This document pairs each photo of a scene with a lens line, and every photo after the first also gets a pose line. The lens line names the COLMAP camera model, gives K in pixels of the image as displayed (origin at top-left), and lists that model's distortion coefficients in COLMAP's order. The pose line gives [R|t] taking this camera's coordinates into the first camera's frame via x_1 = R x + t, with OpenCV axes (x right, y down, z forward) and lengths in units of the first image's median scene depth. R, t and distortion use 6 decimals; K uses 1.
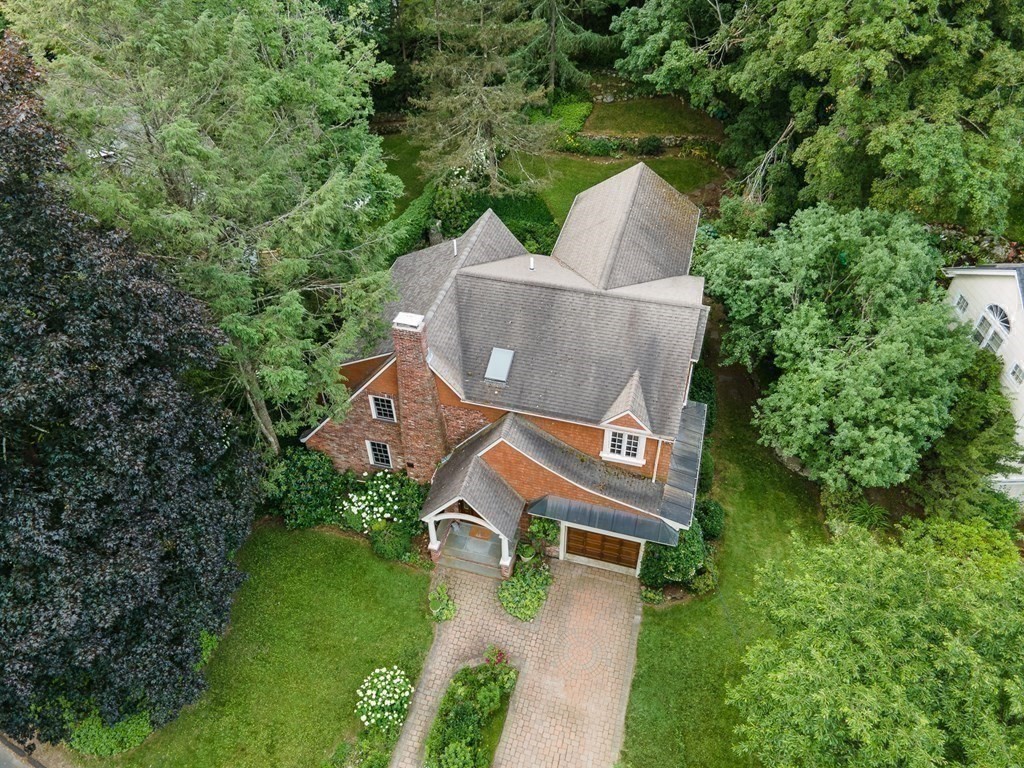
lens RADIAL K [[745.6, 0, 512.0], [0, 745.6, 384.0], [0, 0, 1]] dist [0.005445, 0.002169]
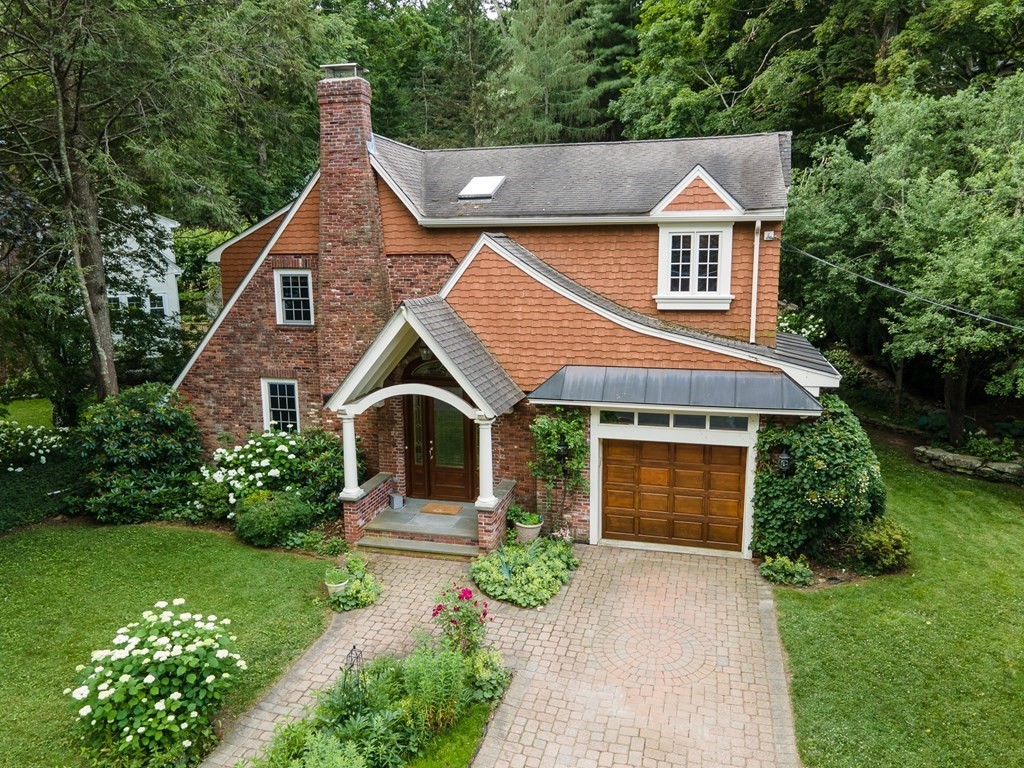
lens RADIAL K [[745.6, 0, 512.0], [0, 745.6, 384.0], [0, 0, 1]] dist [0.005445, 0.002169]
pose [[0.999942, 0.005617, 0.009148, 0.003846], [0.000135, 0.845531, -0.533926, 0.452842], [-0.010734, 0.533896, 0.845482, 0.539388]]
